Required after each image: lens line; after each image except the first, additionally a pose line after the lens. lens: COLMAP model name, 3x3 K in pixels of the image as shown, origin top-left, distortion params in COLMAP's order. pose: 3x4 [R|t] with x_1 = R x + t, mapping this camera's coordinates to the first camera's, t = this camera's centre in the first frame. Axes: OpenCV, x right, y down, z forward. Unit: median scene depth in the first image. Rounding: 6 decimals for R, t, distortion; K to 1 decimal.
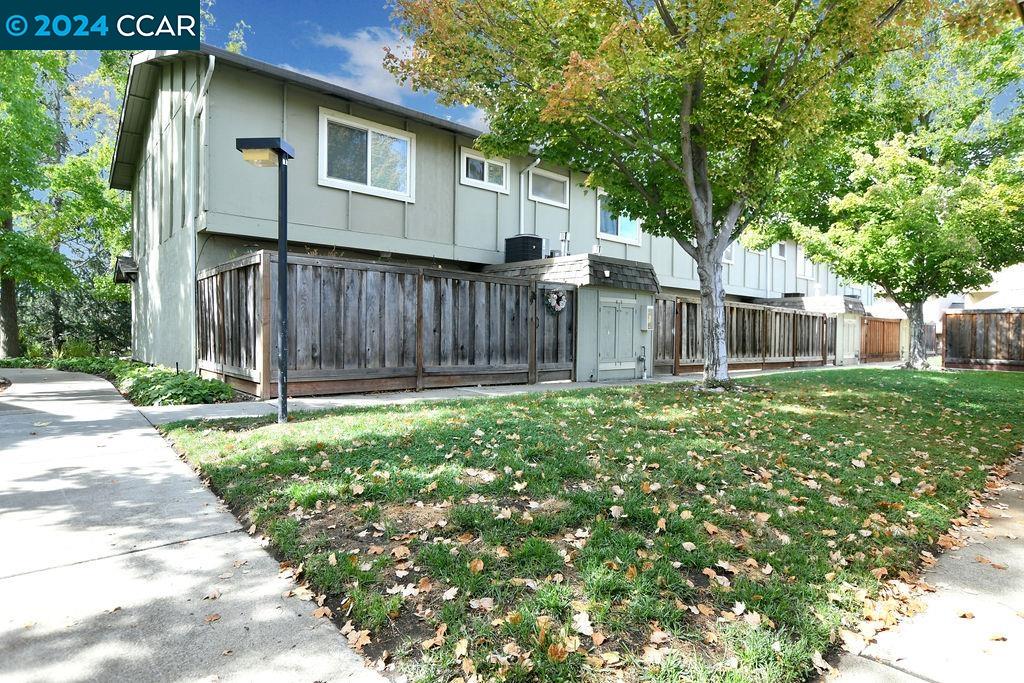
lens RADIAL K [[553.3, 0, 513.0], [0, 553.3, 343.4], [0, 0, 1]] dist [-0.023075, 0.003868]
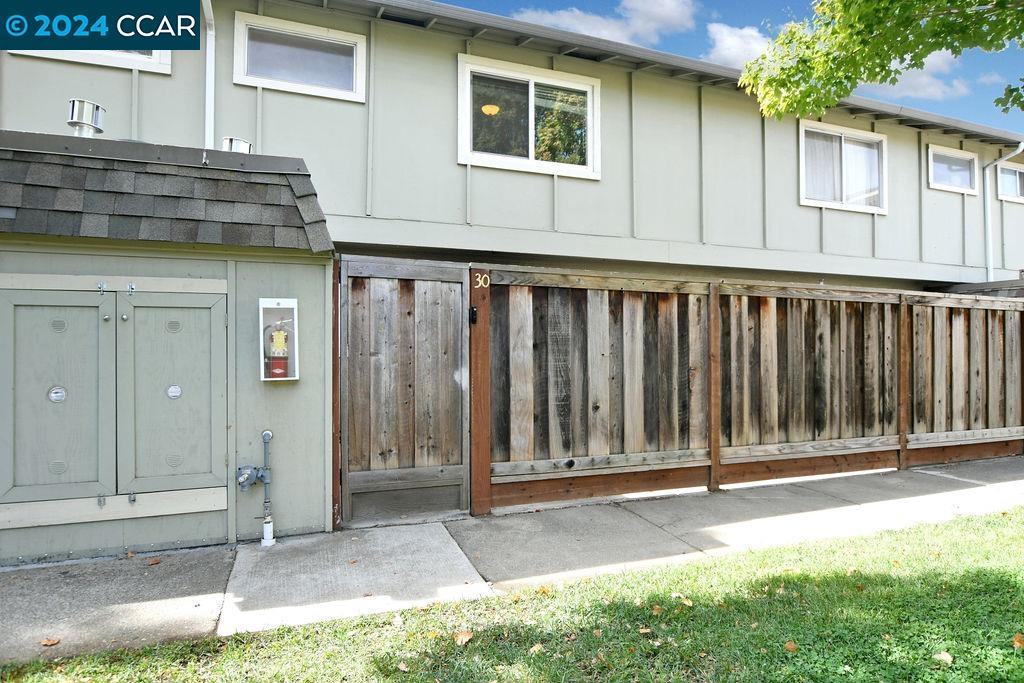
lens RADIAL K [[553.3, 0, 511.1], [0, 553.3, 344.5], [0, 0, 1]] dist [-0.023075, 0.003868]
pose [[0.931518, -0.016538, -0.363319, 0.414425], [0.006612, 0.999571, -0.028548, -0.029967], [0.363635, 0.024191, 0.931227, 0.681321]]
